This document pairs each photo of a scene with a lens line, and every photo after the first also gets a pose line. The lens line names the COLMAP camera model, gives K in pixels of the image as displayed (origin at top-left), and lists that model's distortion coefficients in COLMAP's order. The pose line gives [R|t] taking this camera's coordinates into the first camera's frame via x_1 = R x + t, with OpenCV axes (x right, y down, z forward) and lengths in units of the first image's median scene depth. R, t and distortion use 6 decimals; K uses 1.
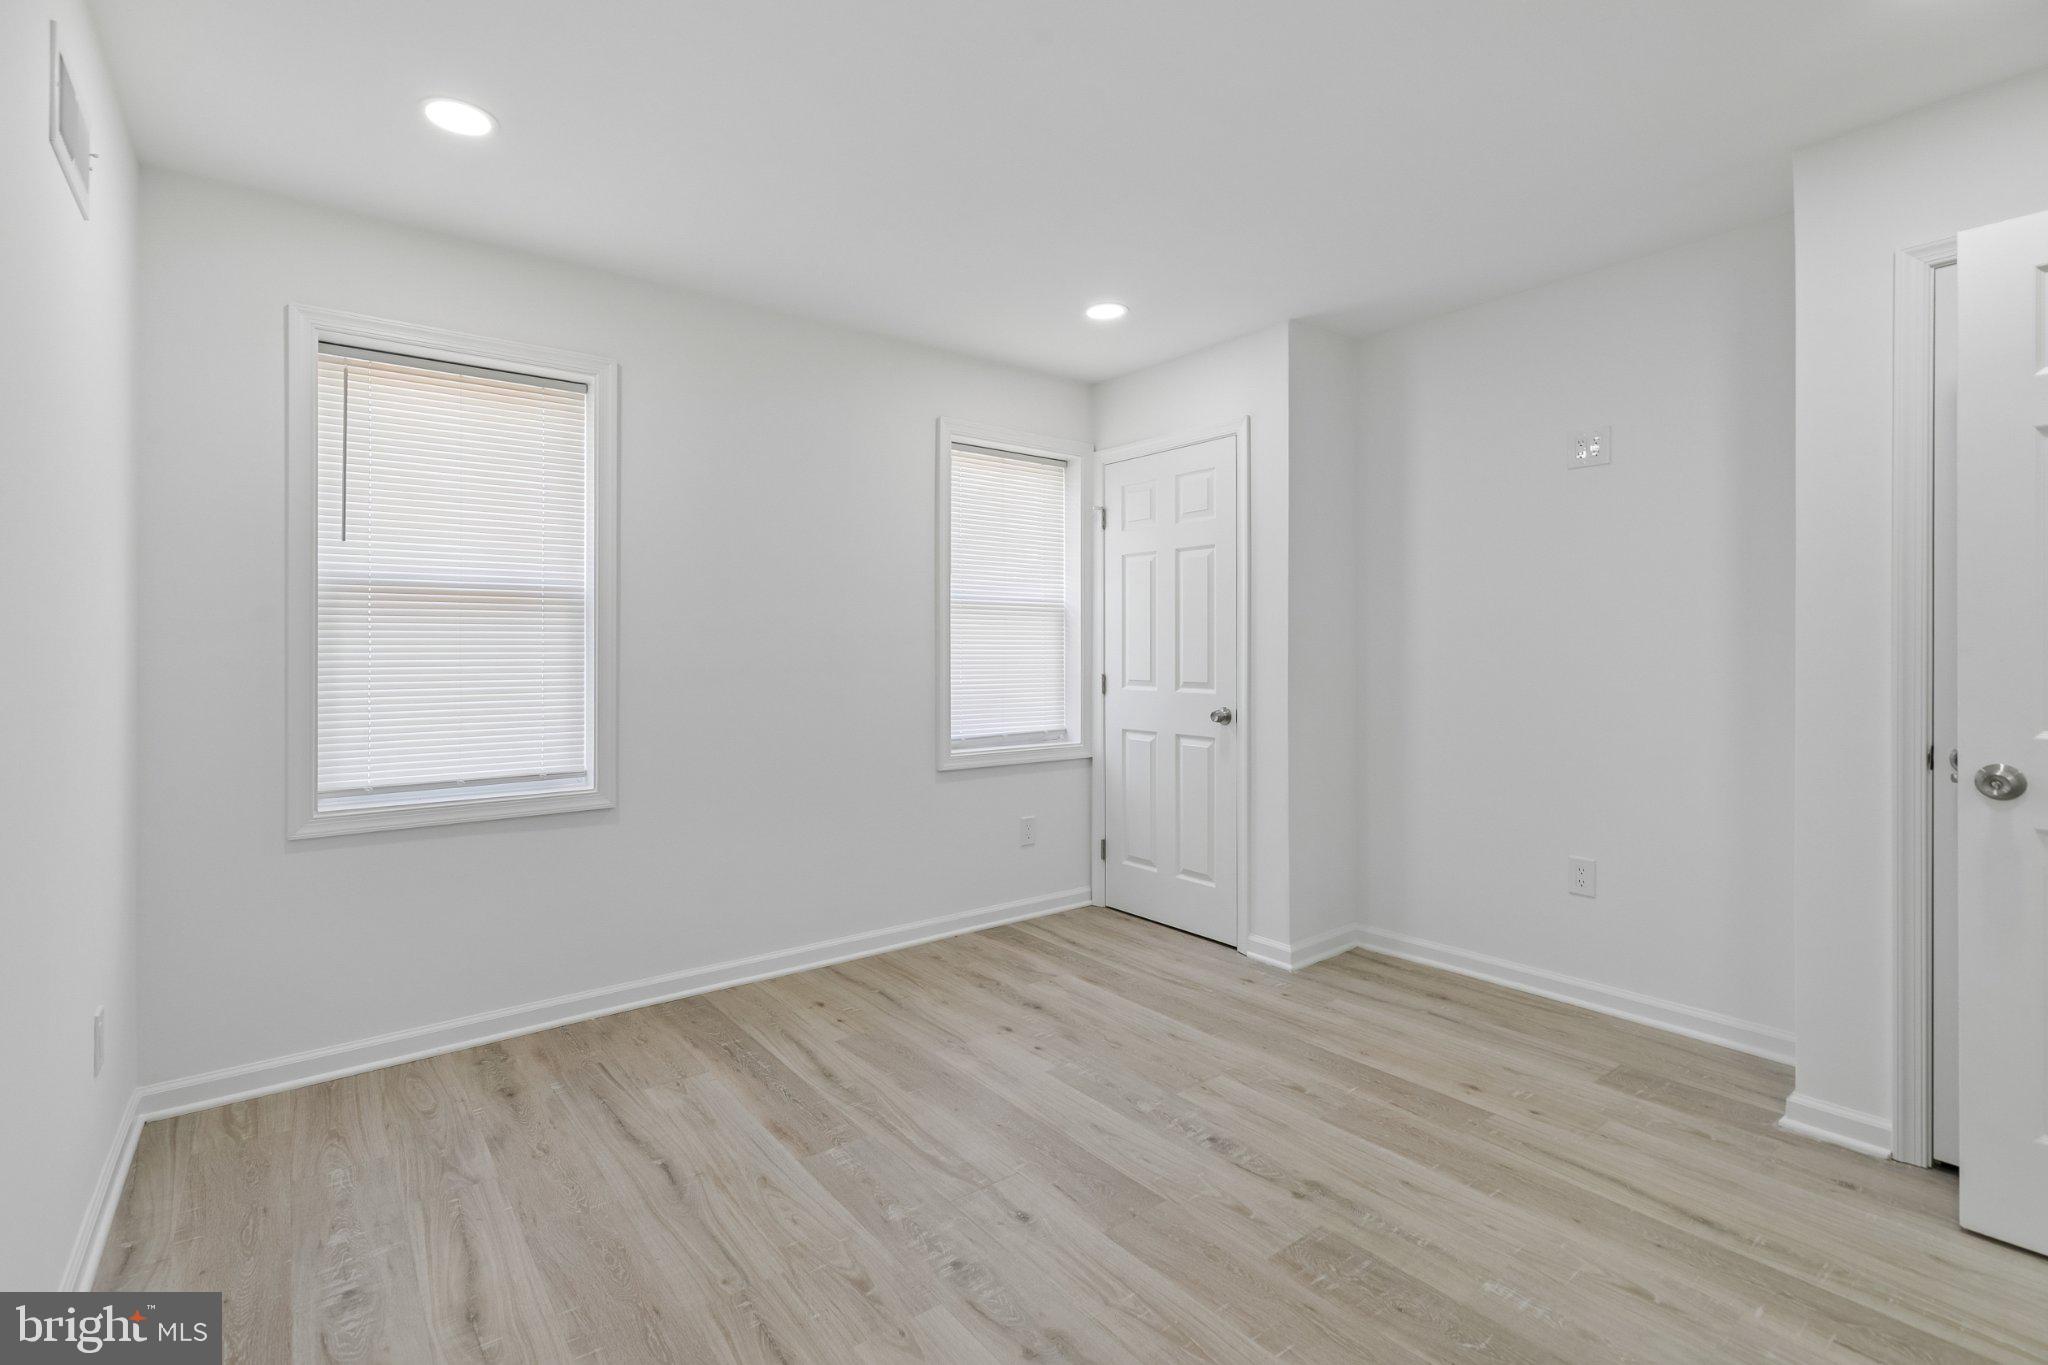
lens RADIAL K [[944.9, 0, 1025.7], [0, 944.9, 628.3], [0, 0, 1]] dist [0.007580, -0.000741]
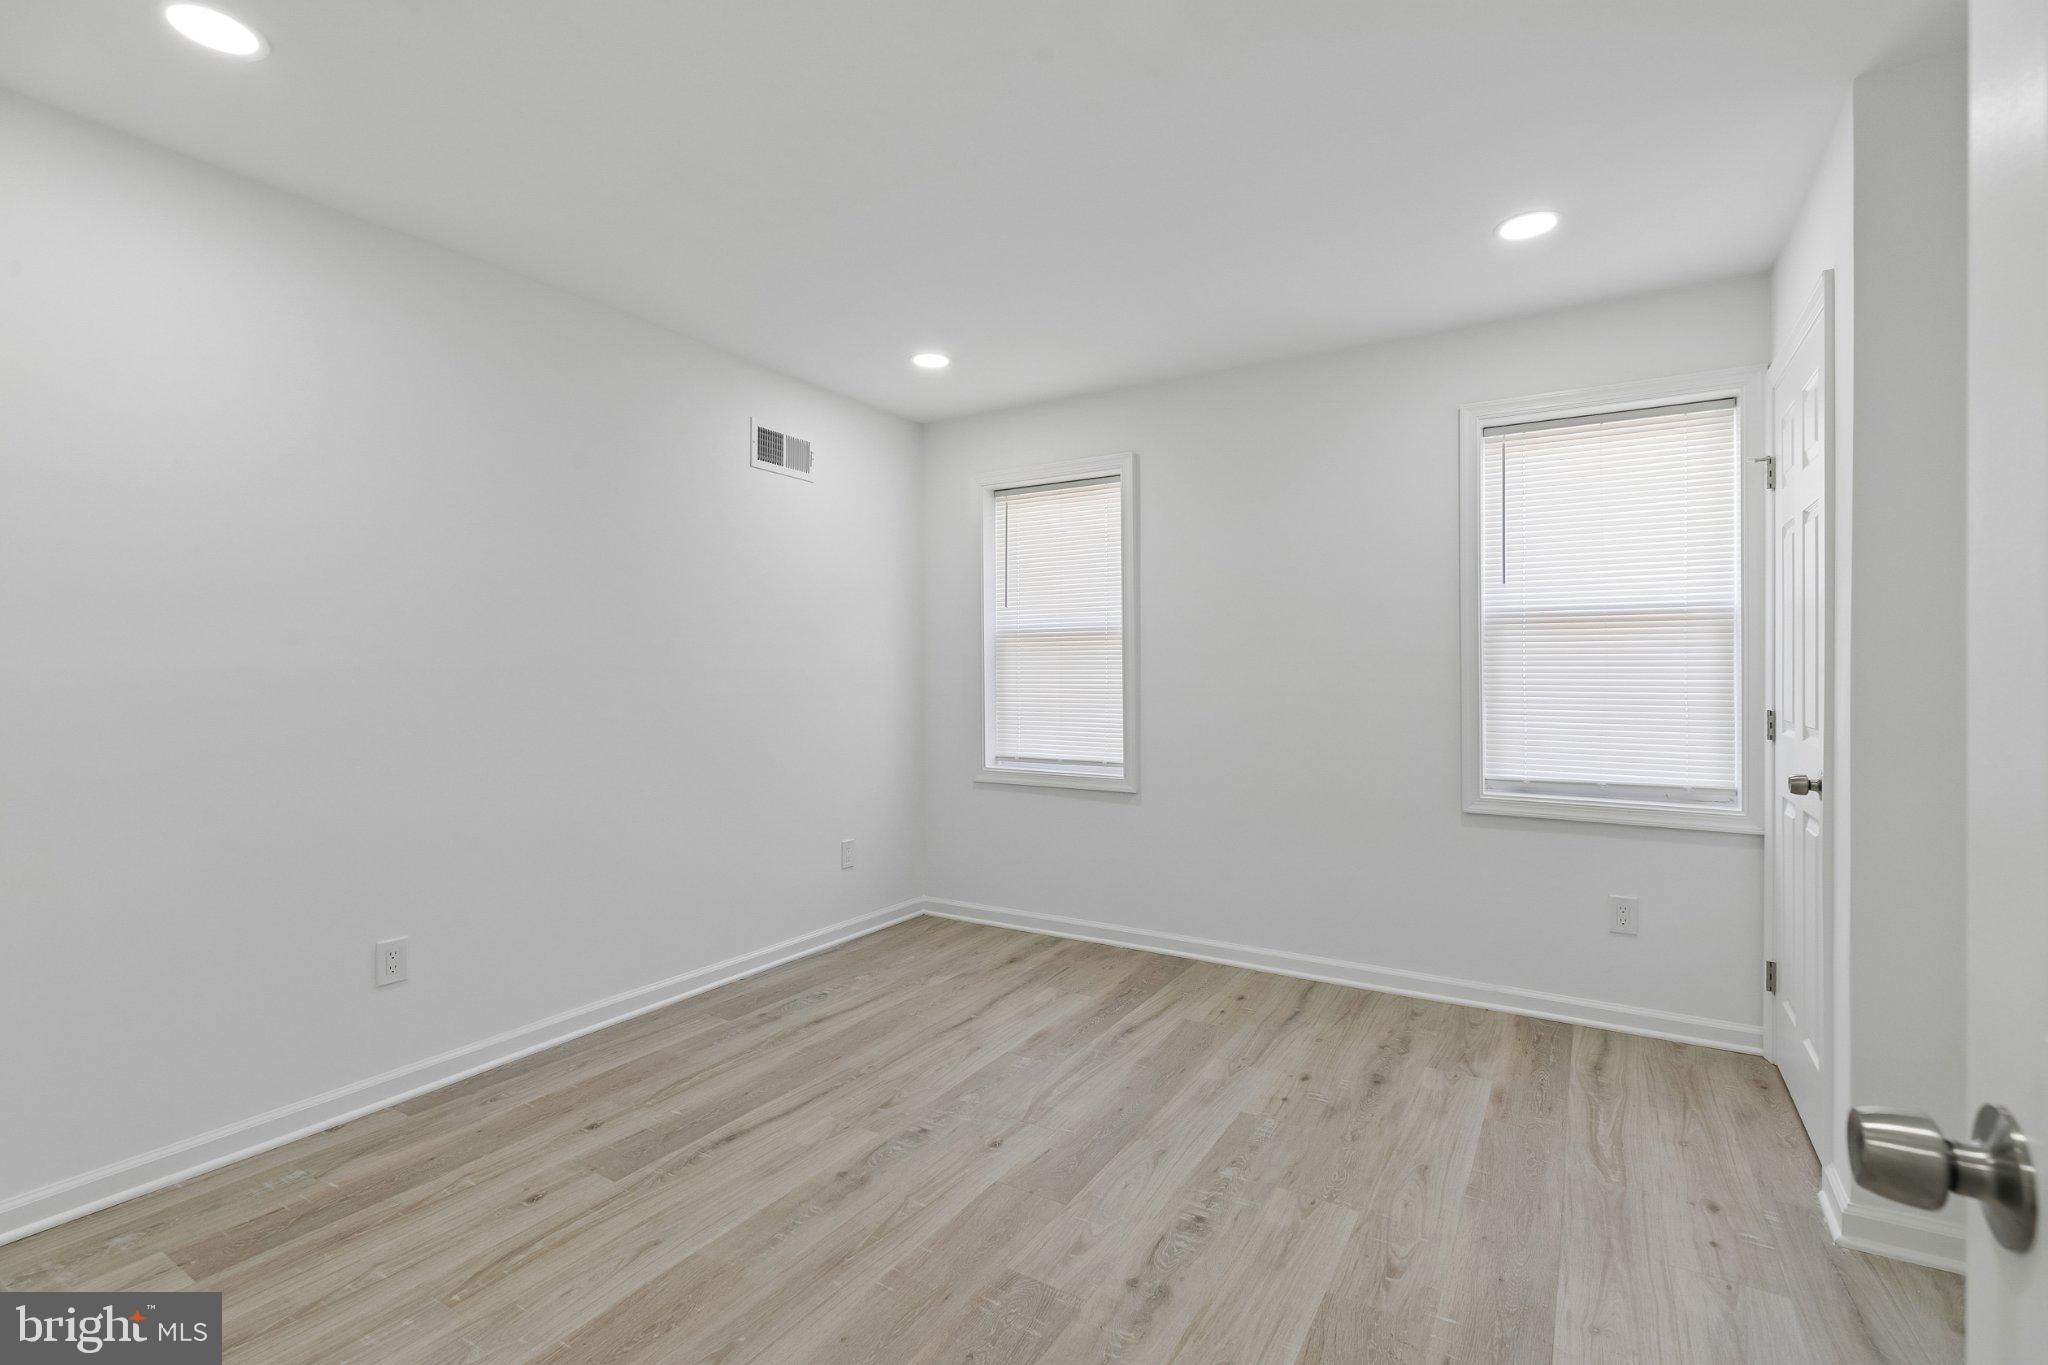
lens RADIAL K [[940.9, 0, 1016.6], [0, 940.9, 667.3], [0, 0, 1]] dist [0.006018, 0.000245]
pose [[0.341092, -0.003759, -0.940023, 0.788545], [0.022187, 0.999746, 0.004052, 0.007920], [0.939768, -0.022239, 0.341088, 0.438002]]
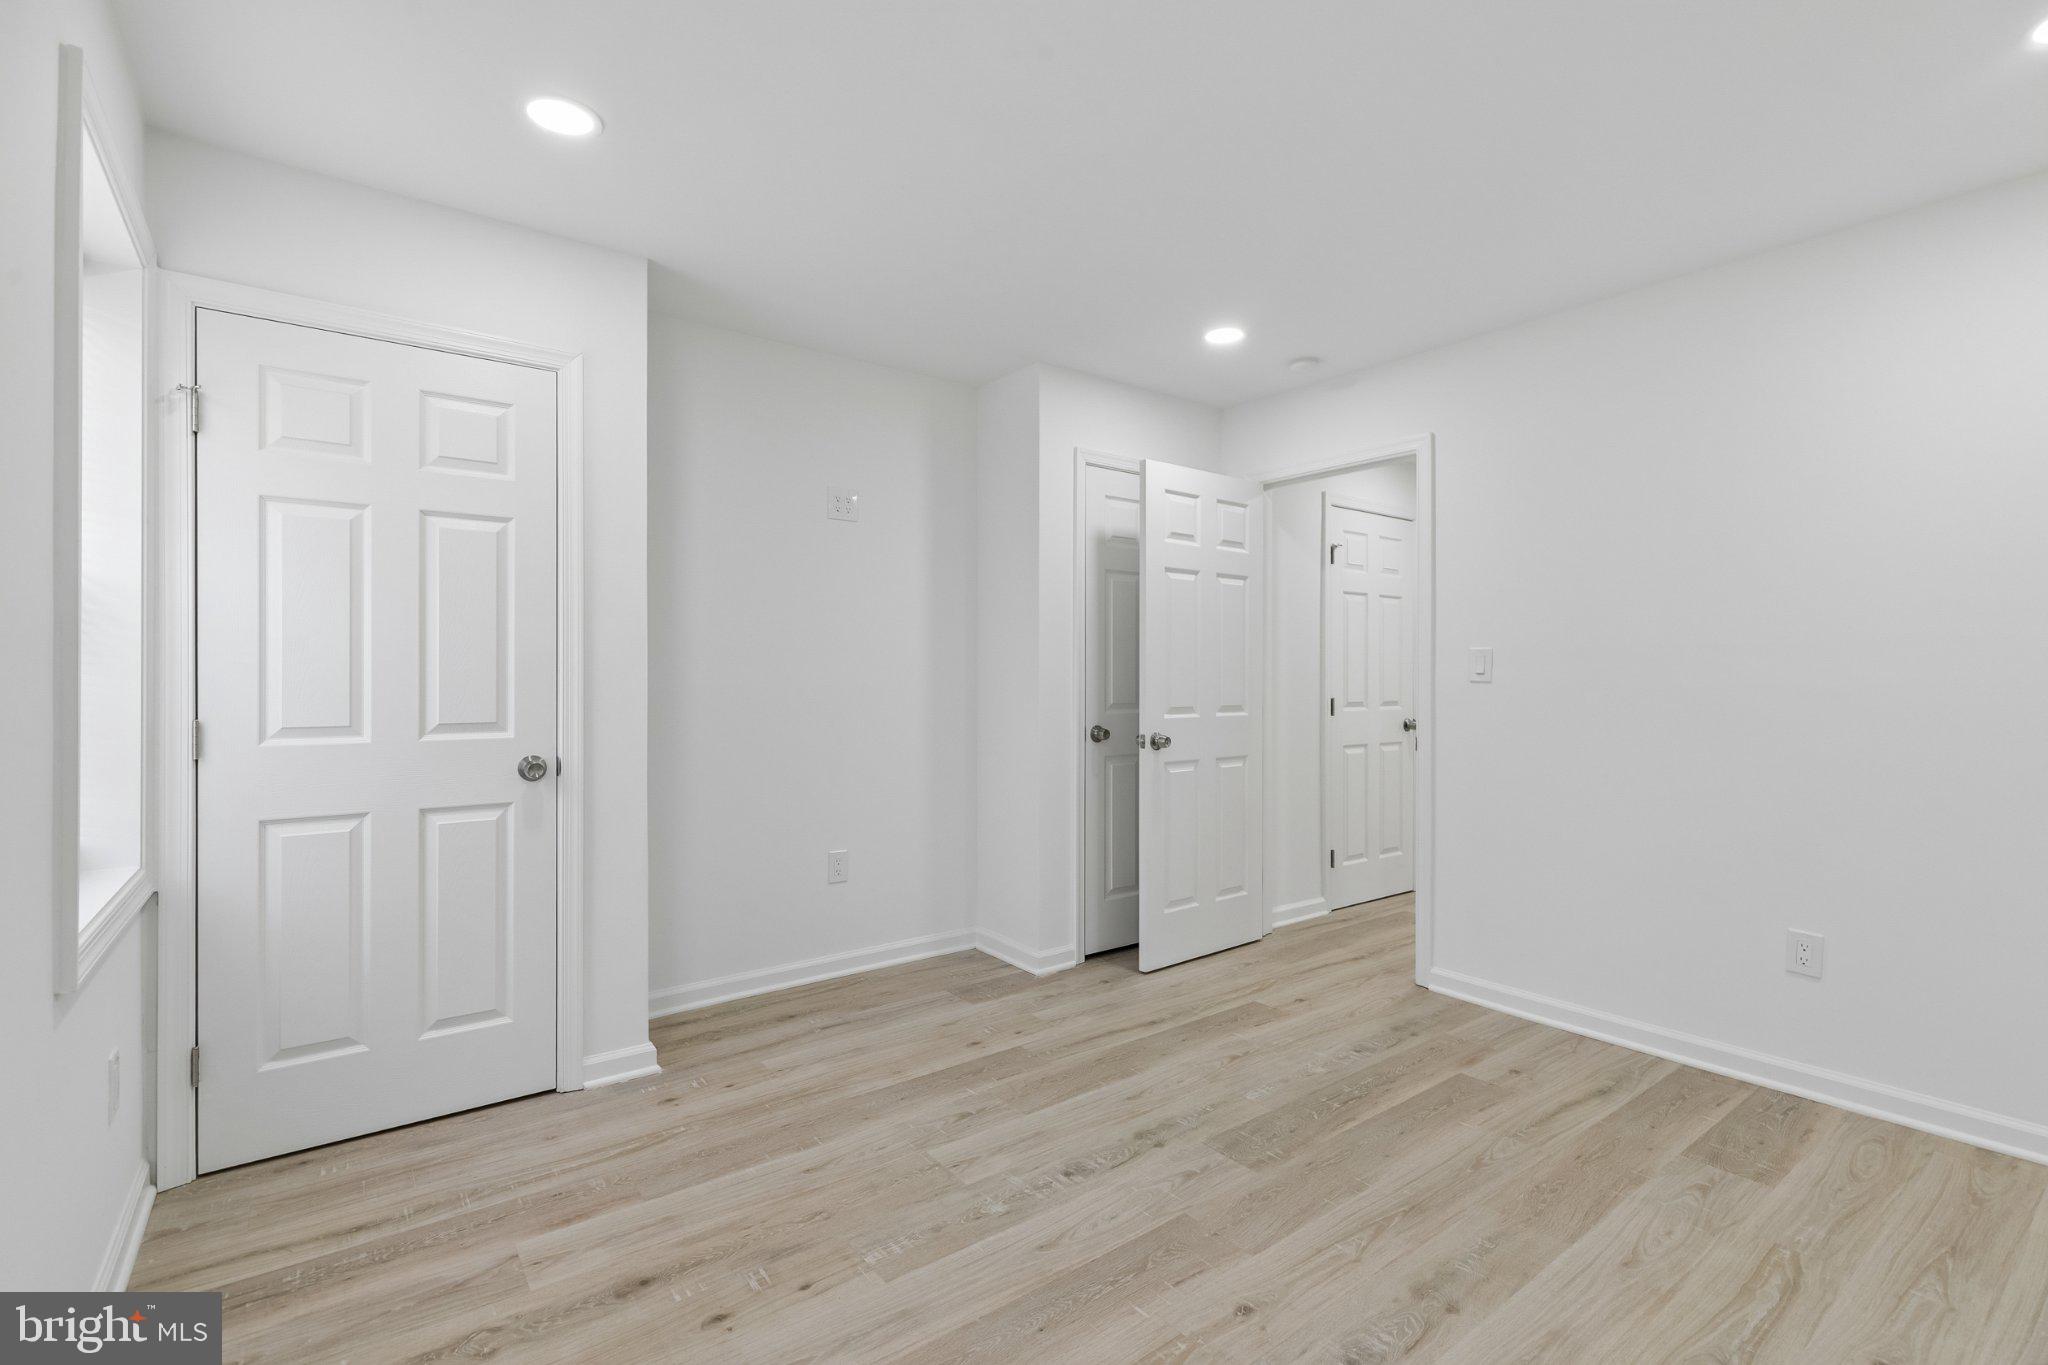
lens RADIAL K [[916.4, 0, 1015.4], [0, 916.4, 671.8], [0, 0, 1]] dist [0.003473, 0.000214]
pose [[0.023067, 0.004287, 0.999725, -0.606866], [-0.024837, 0.999685, -0.003714, 0.020570], [-0.999425, -0.024744, 0.023166, 0.841303]]
